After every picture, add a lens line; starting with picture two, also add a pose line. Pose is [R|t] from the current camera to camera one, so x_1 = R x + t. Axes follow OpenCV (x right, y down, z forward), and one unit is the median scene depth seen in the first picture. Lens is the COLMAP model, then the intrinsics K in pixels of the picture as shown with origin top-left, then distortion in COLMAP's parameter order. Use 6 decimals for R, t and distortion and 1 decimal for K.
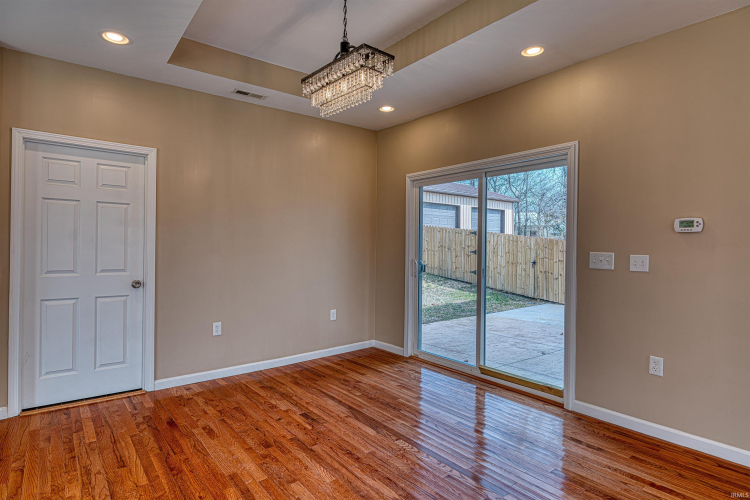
lens RADIAL K [[404.0, 0, 374.8], [0, 404.0, 248.1], [0, 0, 1]] dist [0.004536, 0.001573]
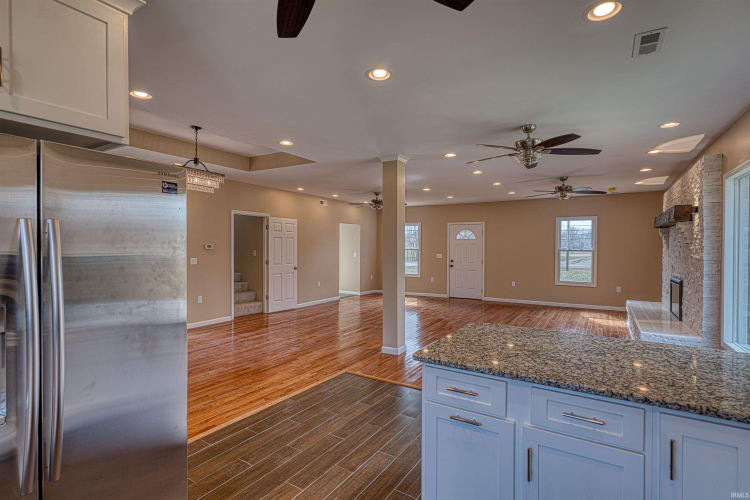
lens RADIAL K [[367.4, 0, 374.7], [0, 367.4, 251.5], [0, 0, 1]] dist [-0.003578, 0.000006]
pose [[-0.339617, -0.007093, 0.940537, -2.042362], [0.008334, 0.999910, 0.010550, -0.041743], [-0.940527, 0.011422, -0.339527, 0.792540]]
